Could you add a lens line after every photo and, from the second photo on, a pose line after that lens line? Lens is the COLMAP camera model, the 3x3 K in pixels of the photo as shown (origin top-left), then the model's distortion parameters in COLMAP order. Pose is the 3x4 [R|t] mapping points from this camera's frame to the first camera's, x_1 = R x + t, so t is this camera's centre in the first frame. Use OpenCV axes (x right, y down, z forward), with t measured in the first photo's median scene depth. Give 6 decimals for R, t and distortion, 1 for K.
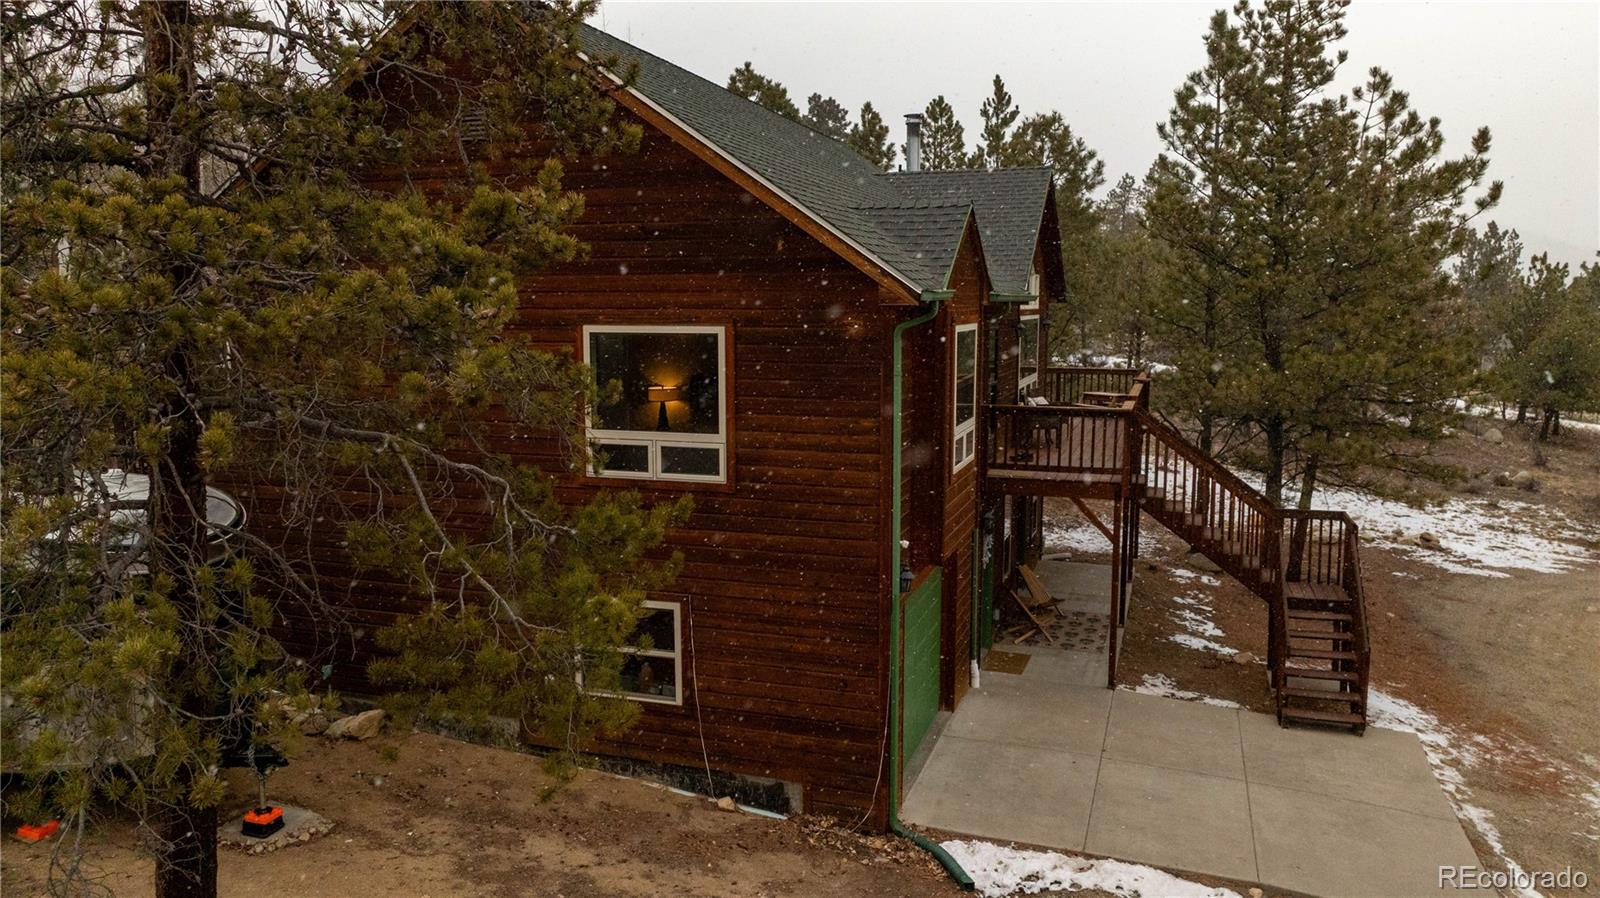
lens RADIAL K [[1152.3, 0, 800.7], [0, 1152.3, 430.1], [0, 0, 1]] dist [-0.009982, 0.001762]
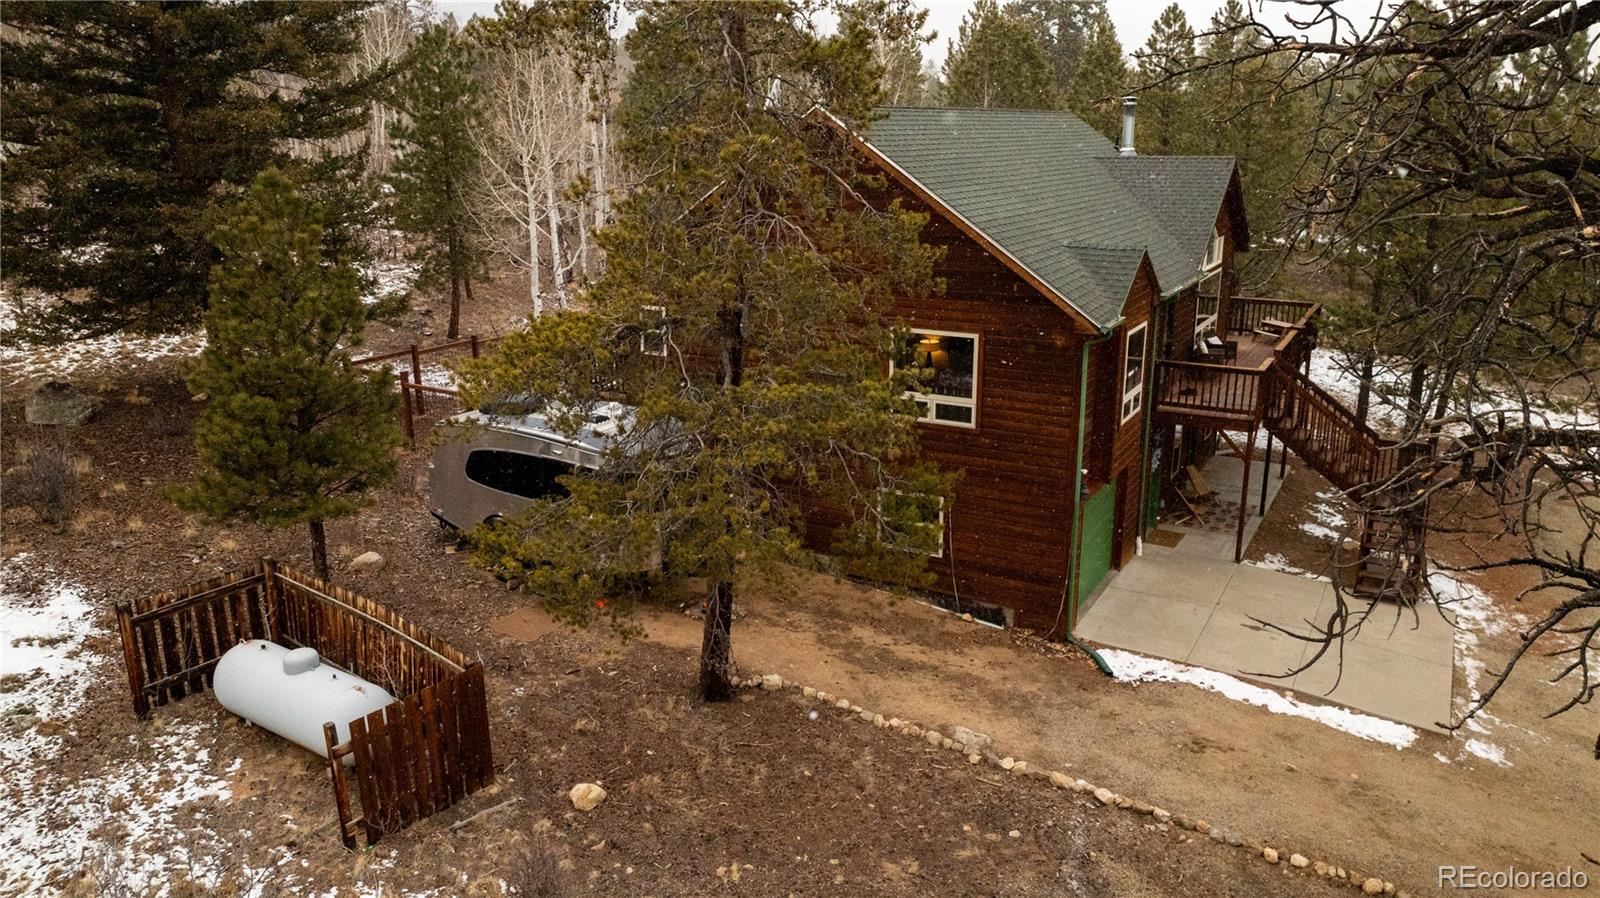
lens RADIAL K [[1152.3, 0, 800.7], [0, 1152.3, 430.1], [0, 0, 1]] dist [-0.009982, 0.001762]
pose [[0.980865, 0.046907, -0.188952, 0.001341], [-0.019061, 0.989016, 0.146575, -0.177439], [0.193752, -0.140169, 0.970986, -0.607201]]
